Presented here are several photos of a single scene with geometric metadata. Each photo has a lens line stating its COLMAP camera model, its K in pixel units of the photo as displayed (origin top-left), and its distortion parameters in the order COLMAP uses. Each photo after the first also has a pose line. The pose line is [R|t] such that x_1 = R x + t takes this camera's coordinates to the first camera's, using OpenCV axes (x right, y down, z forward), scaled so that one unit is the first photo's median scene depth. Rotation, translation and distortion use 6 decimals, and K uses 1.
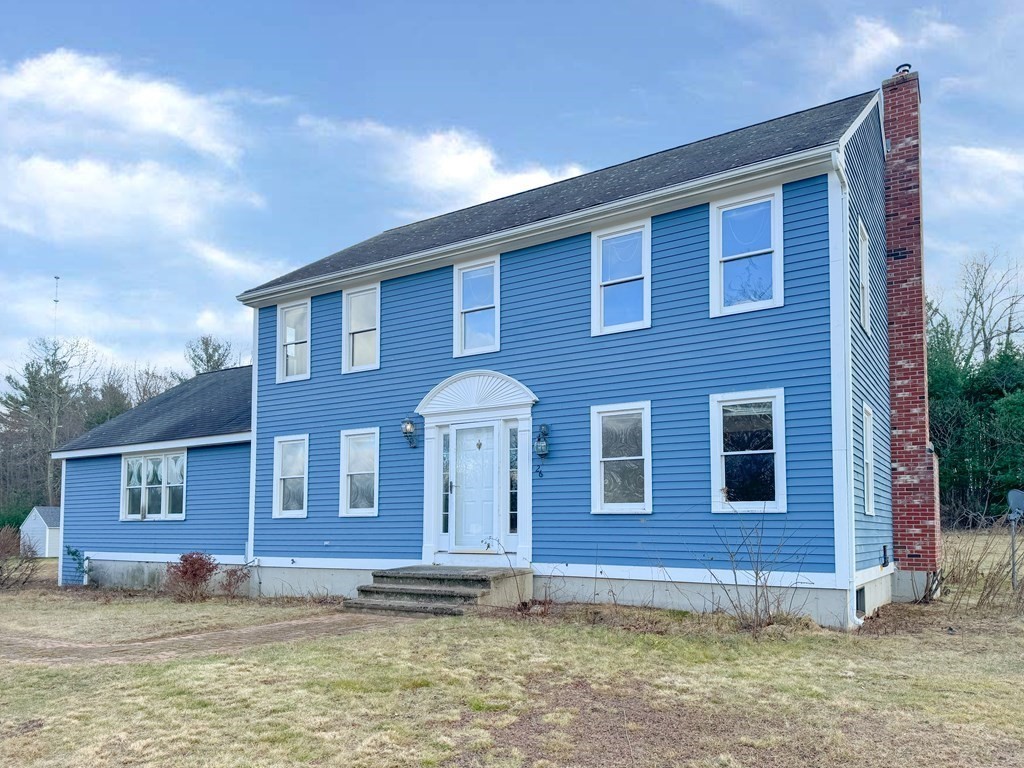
lens RADIAL K [[736.1, 0, 512.8], [0, 736.1, 477.8], [0, 0, 1]] dist [0.047732, -0.001593]
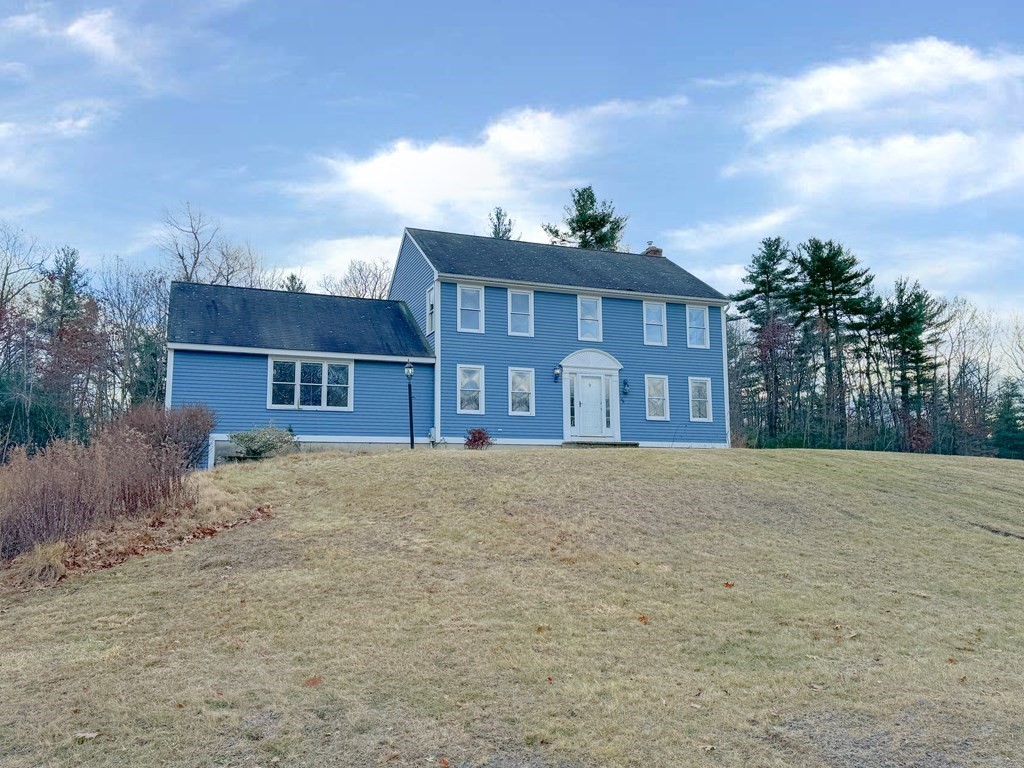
lens RADIAL K [[694.0, 0, 512.0], [0, 694.0, 384.0], [0, 0, 1]] dist [0.084922, -0.000051]
pose [[0.634703, 0.110964, 0.764748, -1.565643], [-0.054666, 0.993605, -0.098800, 0.147904], [-0.770820, 0.020903, 0.636710, -0.071583]]
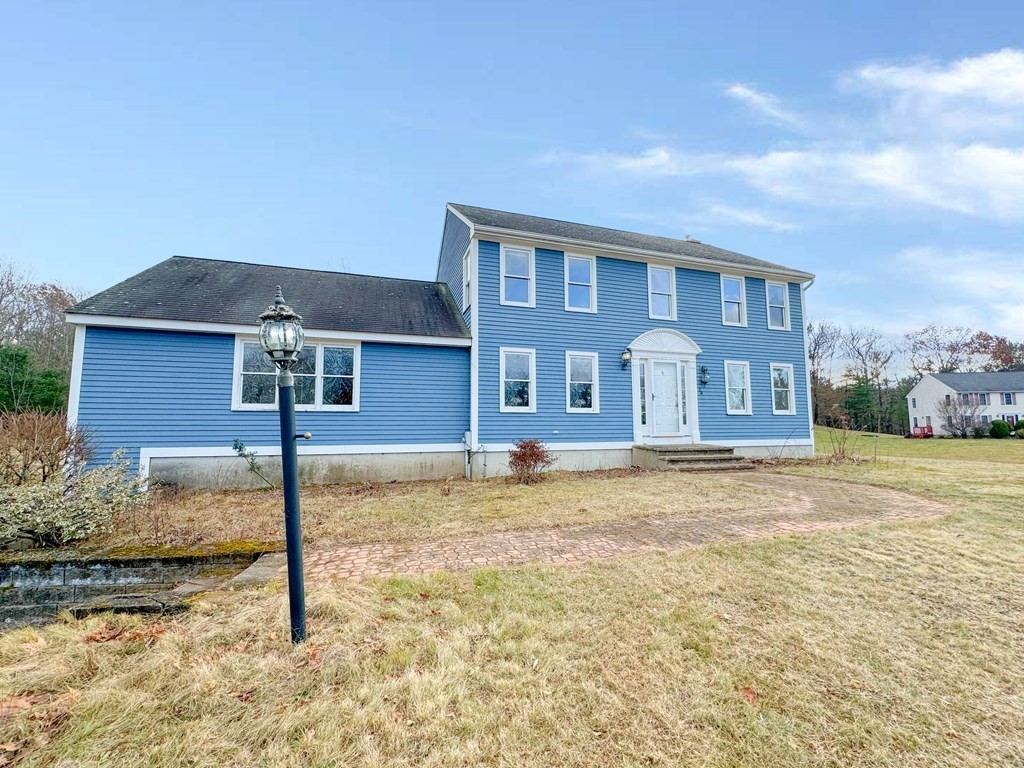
lens RADIAL K [[419.4, 0, 531.9], [0, 419.4, 380.8], [0, 0, 1]] dist [-0.000253, -0.000051]
pose [[0.649634, 0.078358, 0.756198, -0.906688], [-0.055927, 0.996905, -0.055255, 0.041480], [-0.758187, -0.006397, 0.652006, 0.555845]]
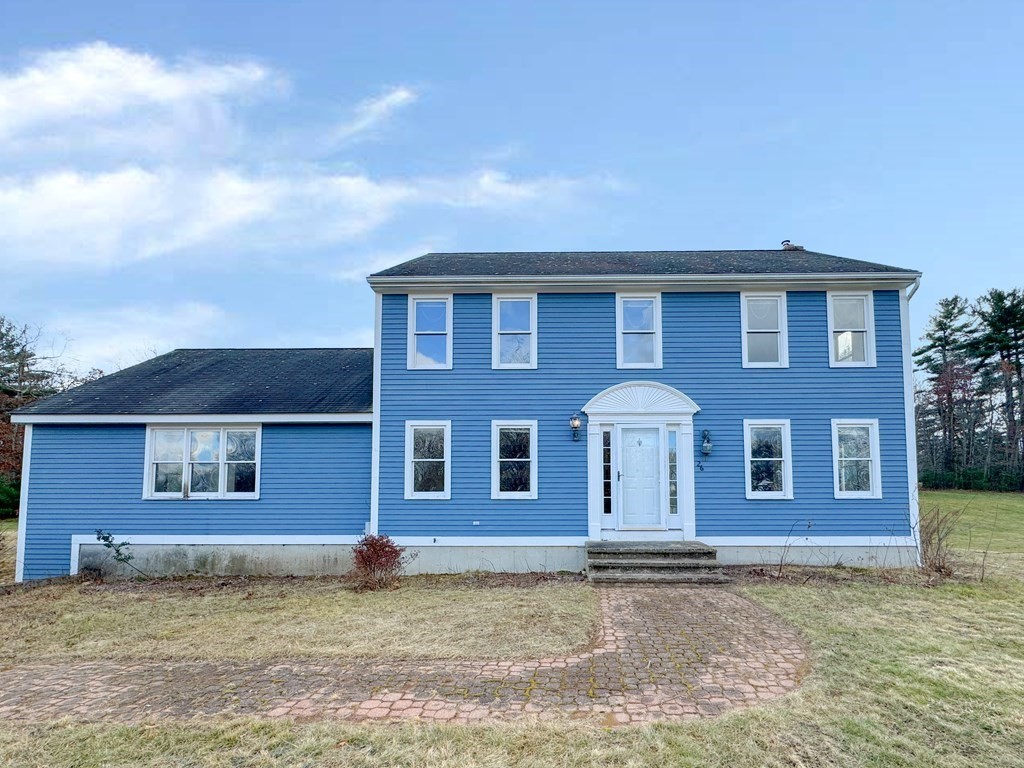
lens RADIAL K [[489.9, 0, 533.6], [0, 489.9, 477.1], [0, 0, 1]] dist [-0.000767, 0.000668]
pose [[0.861754, 0.035617, 0.506075, -0.569710], [-0.037521, 0.999275, -0.006437, 0.023933], [-0.505937, -0.013441, 0.862465, 0.354834]]
